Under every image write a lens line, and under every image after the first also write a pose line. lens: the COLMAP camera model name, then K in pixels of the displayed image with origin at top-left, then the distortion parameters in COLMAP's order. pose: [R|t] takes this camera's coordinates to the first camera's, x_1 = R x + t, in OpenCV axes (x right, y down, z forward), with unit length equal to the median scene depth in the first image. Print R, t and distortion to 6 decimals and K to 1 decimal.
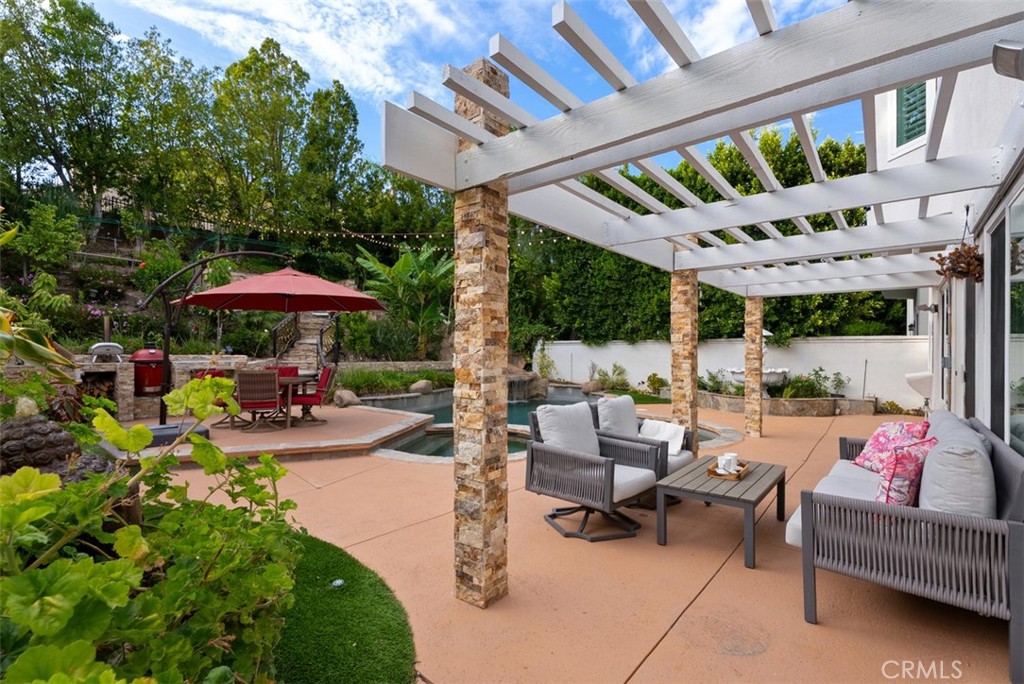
lens RADIAL K [[468.6, 0, 513.1], [0, 468.6, 341.0], [0, 0, 1]] dist [-0.002659, 0.002439]
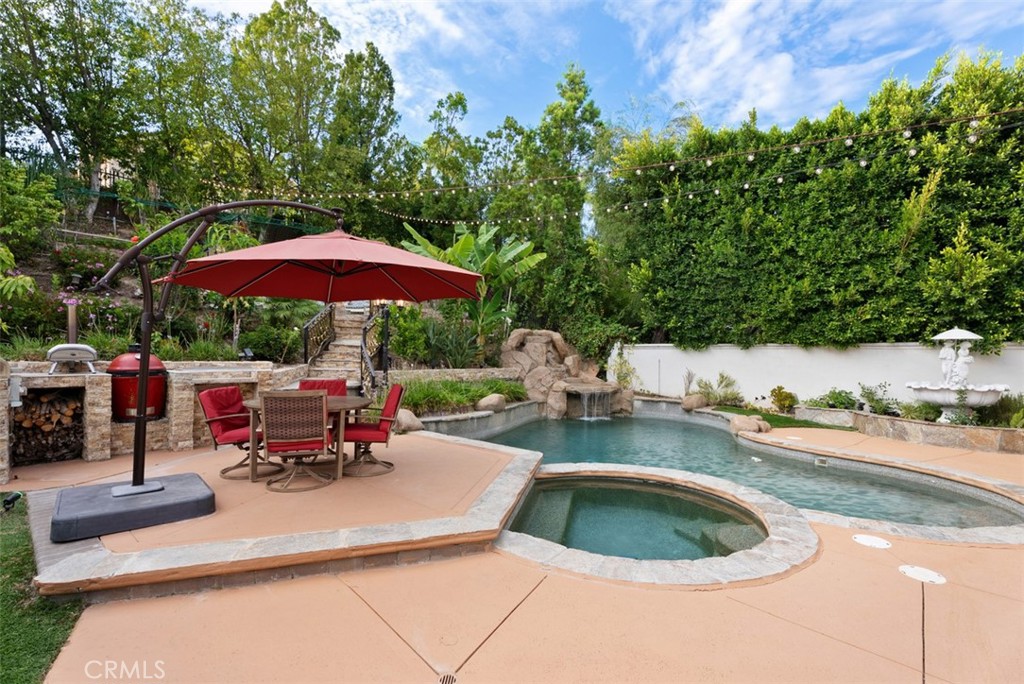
lens RADIAL K [[468.6, 0, 510.7], [0, 468.6, 347.1], [0, 0, 1]] dist [-0.002659, 0.002439]
pose [[0.999355, 0.006714, -0.035283, -0.120423], [-0.006374, 0.999932, 0.009750, -0.001464], [0.035346, -0.009519, 0.999330, 0.198845]]
